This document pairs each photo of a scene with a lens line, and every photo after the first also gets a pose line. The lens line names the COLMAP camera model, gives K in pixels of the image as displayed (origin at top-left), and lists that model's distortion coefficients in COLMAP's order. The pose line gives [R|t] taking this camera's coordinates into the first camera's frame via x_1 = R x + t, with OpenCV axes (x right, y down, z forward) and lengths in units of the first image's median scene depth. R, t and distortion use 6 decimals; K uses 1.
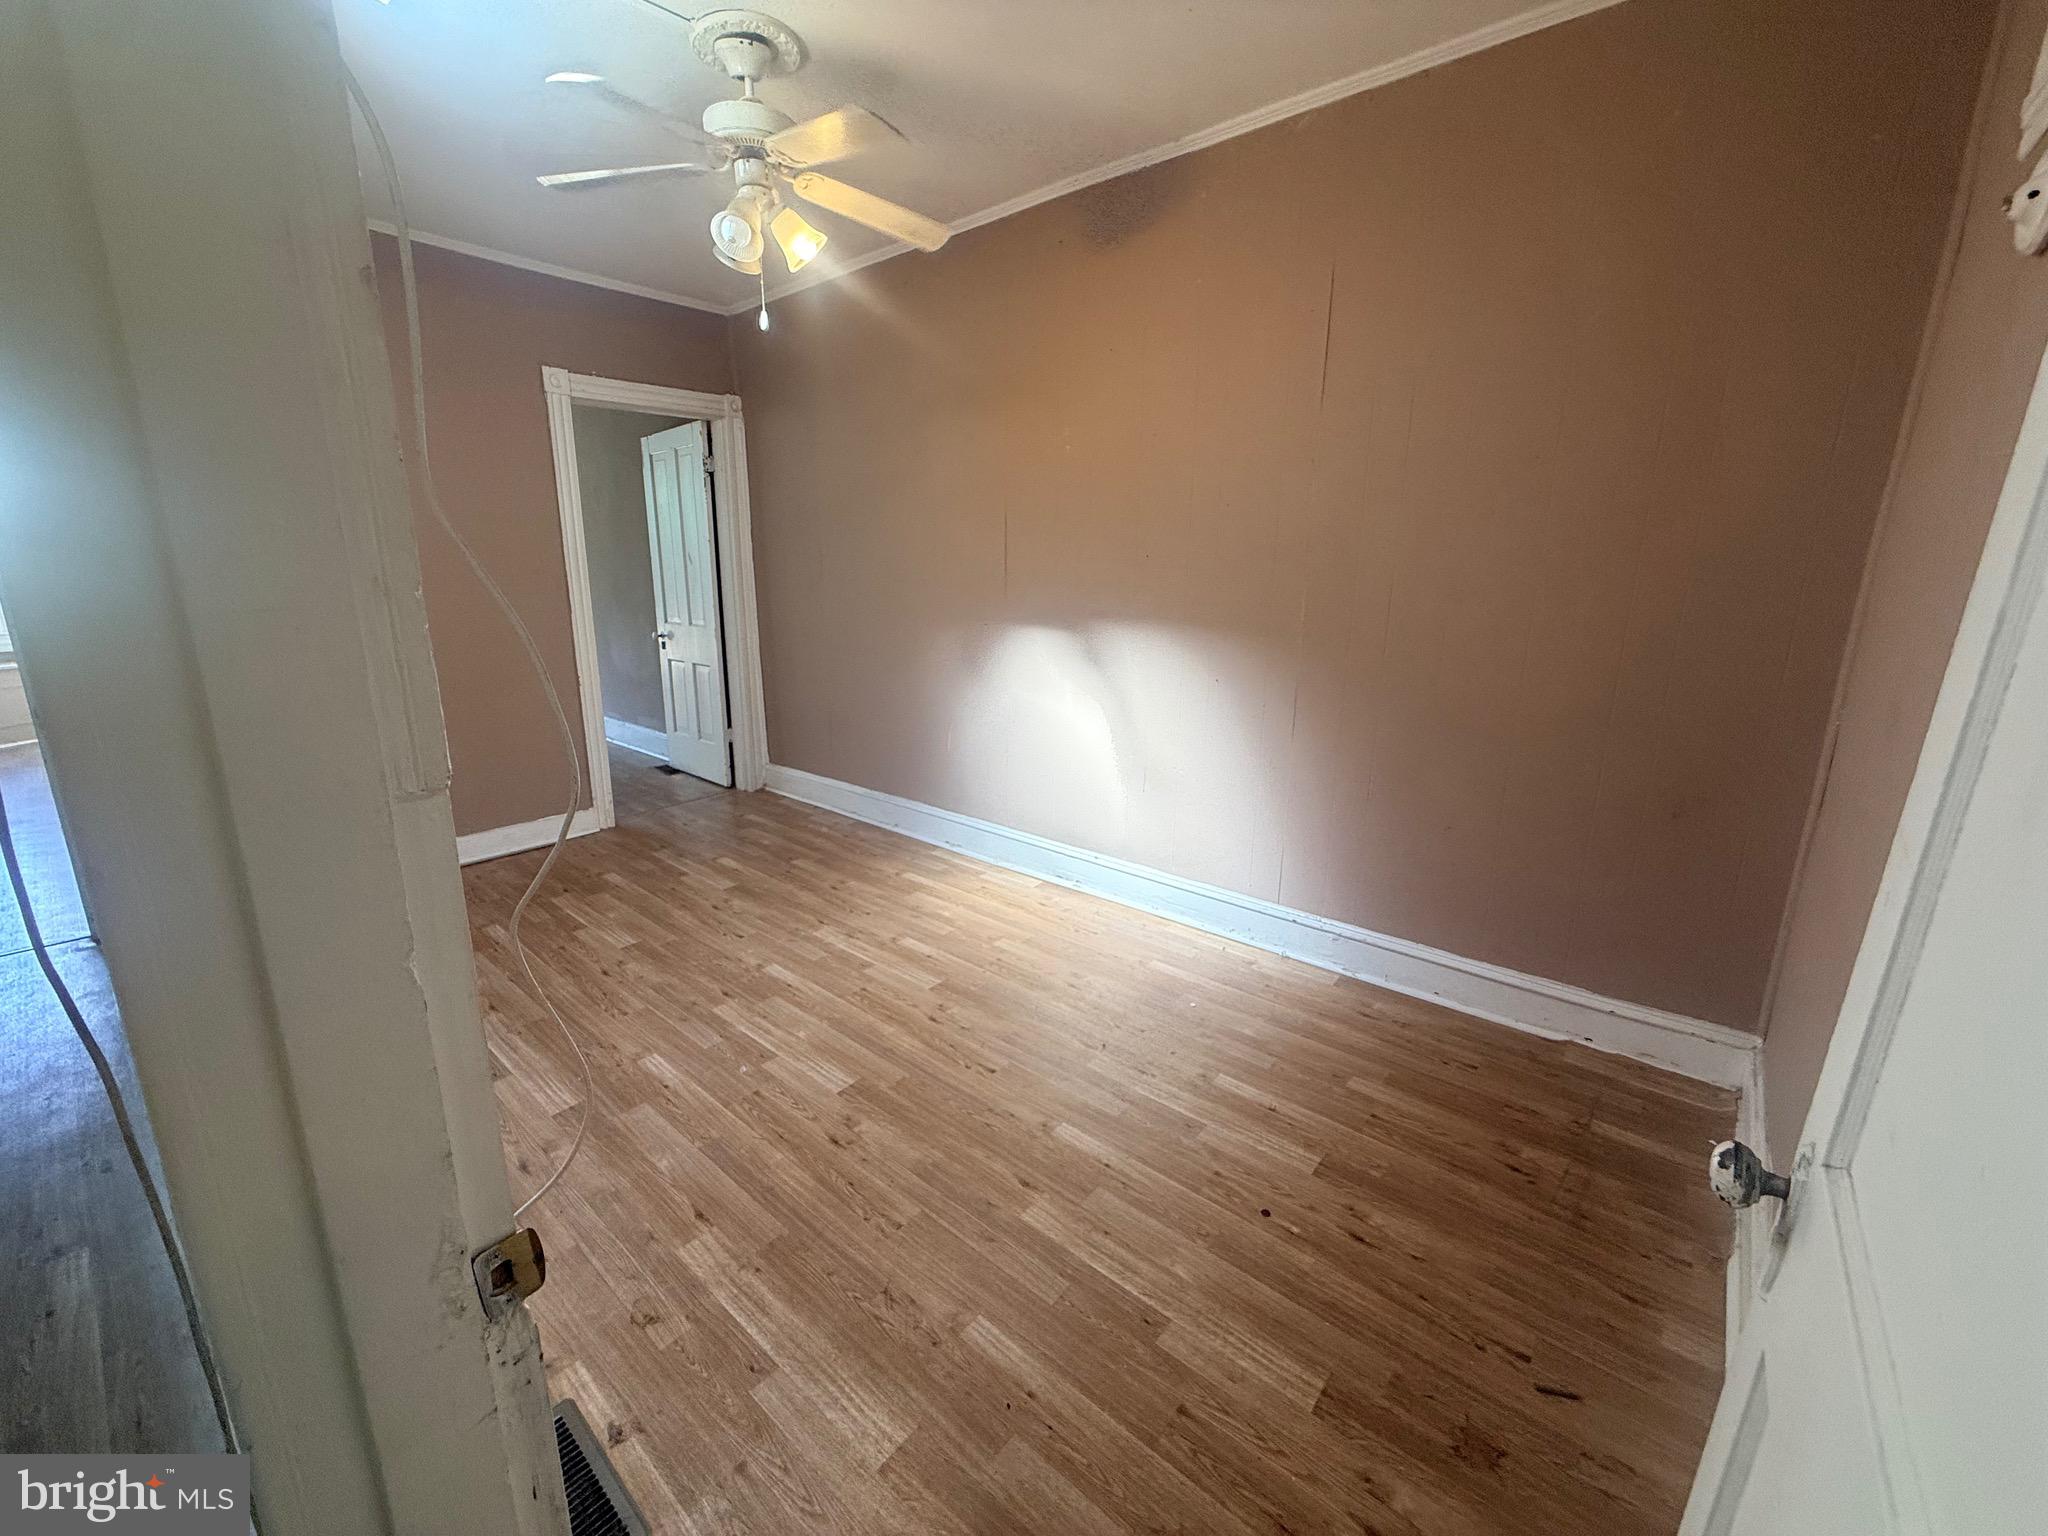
lens RADIAL K [[826.3, 0, 1027.1], [0, 826.3, 771.5], [0, 0, 1]] dist [-0.001088, 0.000037]
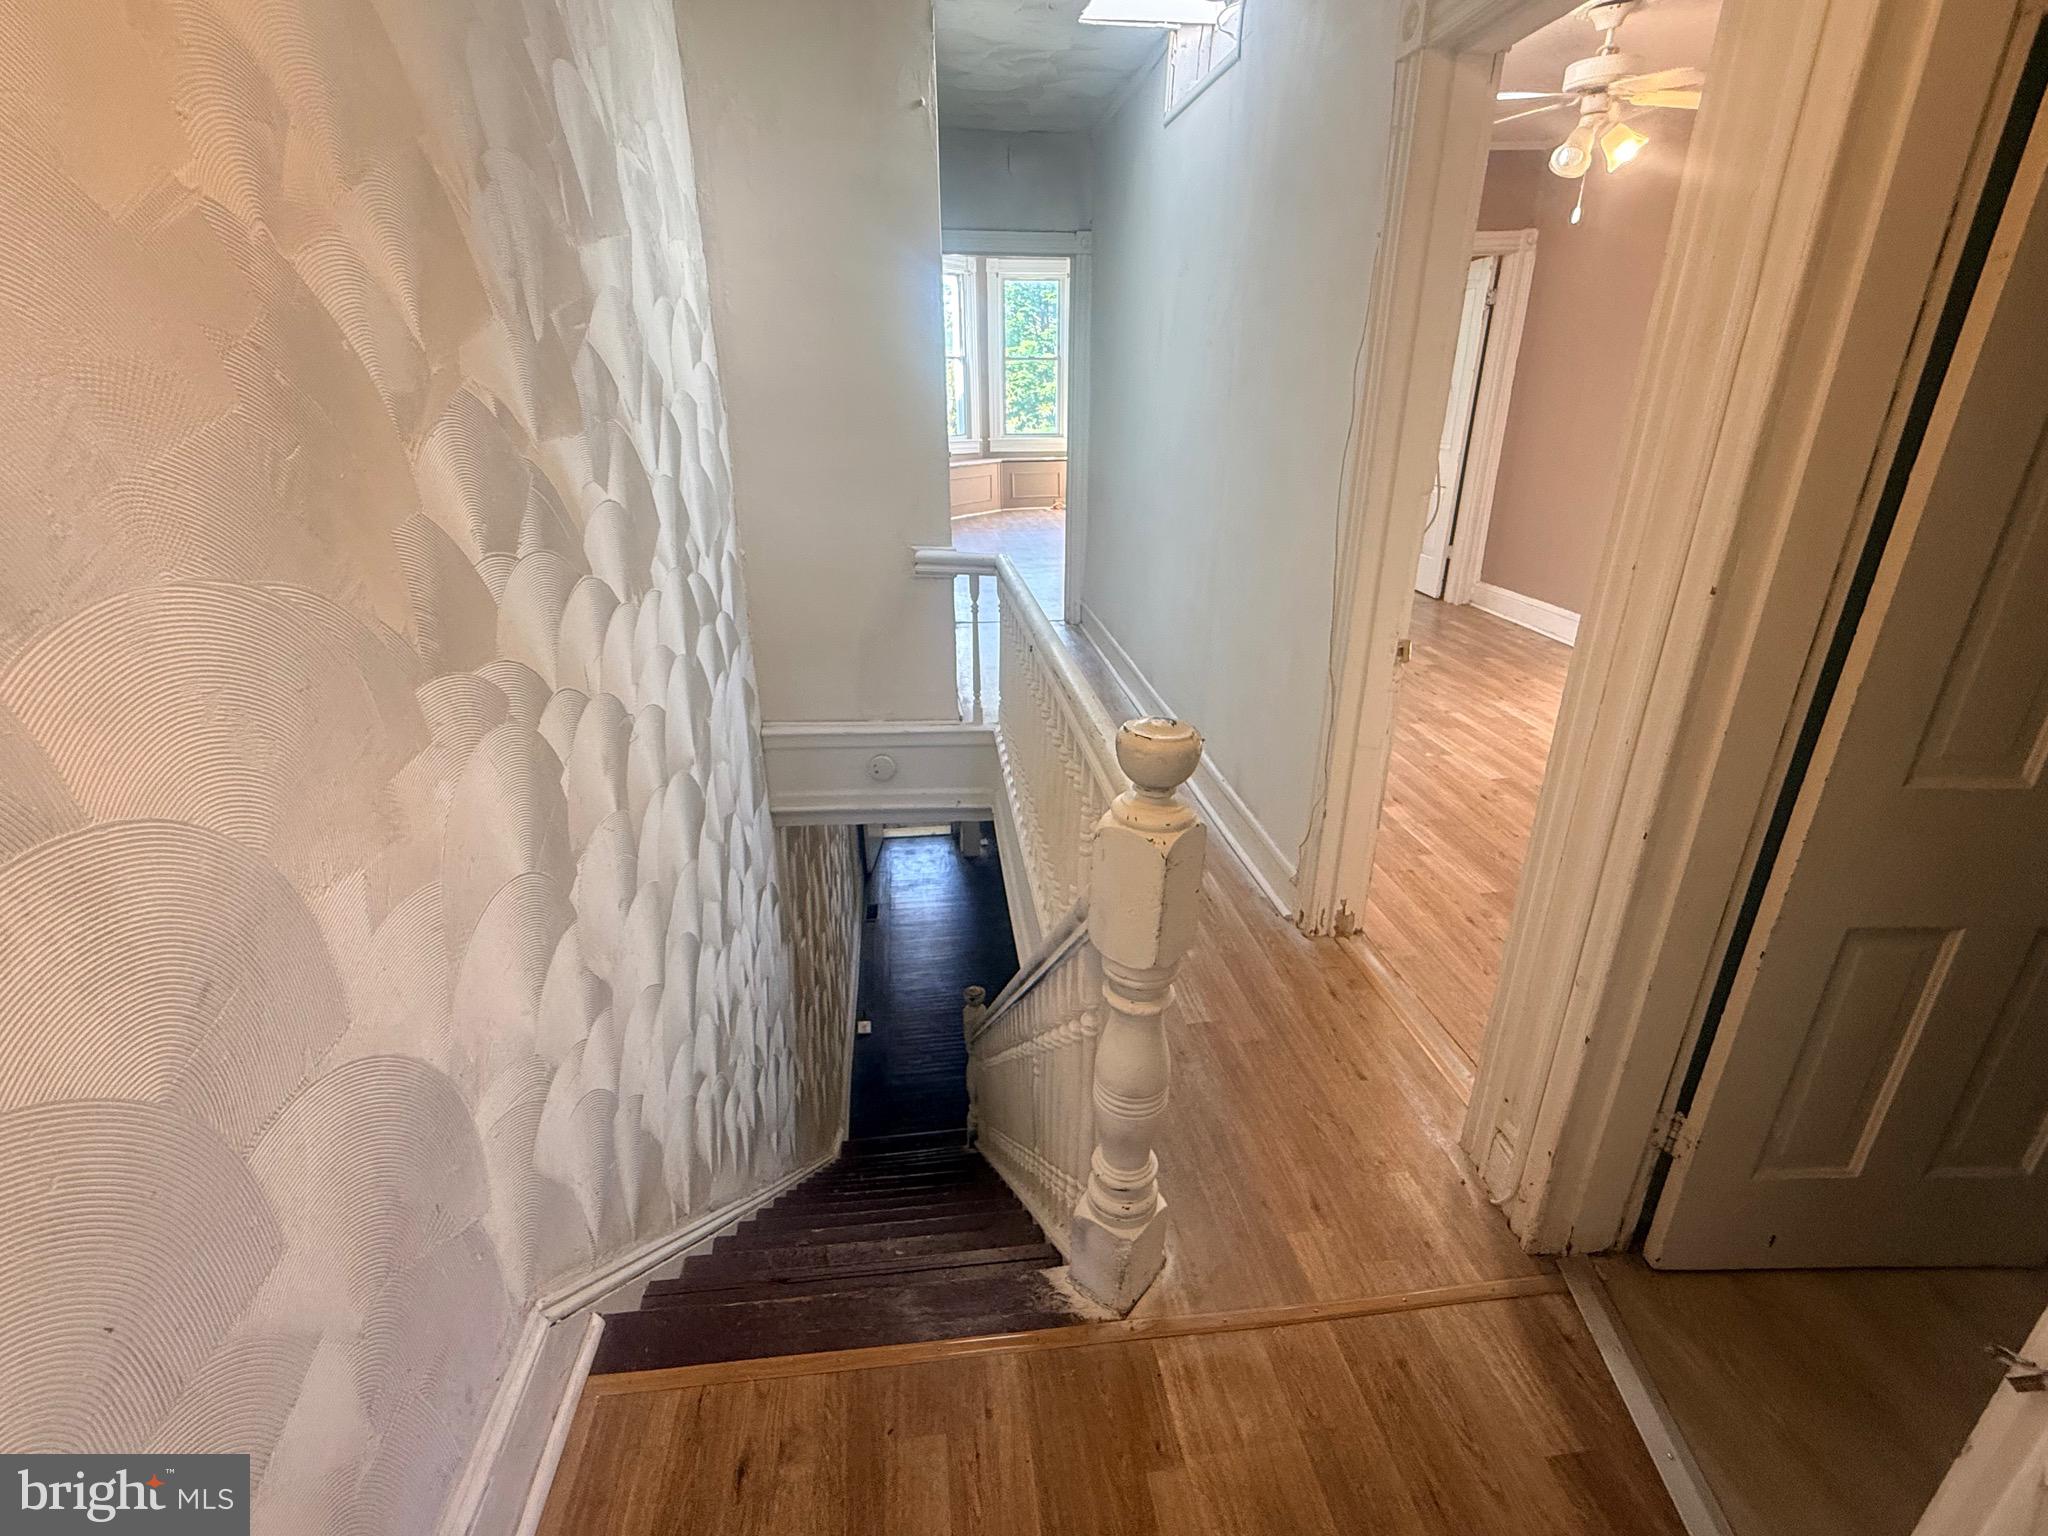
lens RADIAL K [[965.8, 0, 1004.0], [0, 965.8, 767.6], [0, 0, 1]] dist [-0.002941, 0.000947]
pose [[0.731822, 0.244556, -0.636105, 0.145668], [-0.151074, 0.968388, 0.198499, 0.101841], [0.664540, -0.049167, 0.745633, -0.559143]]
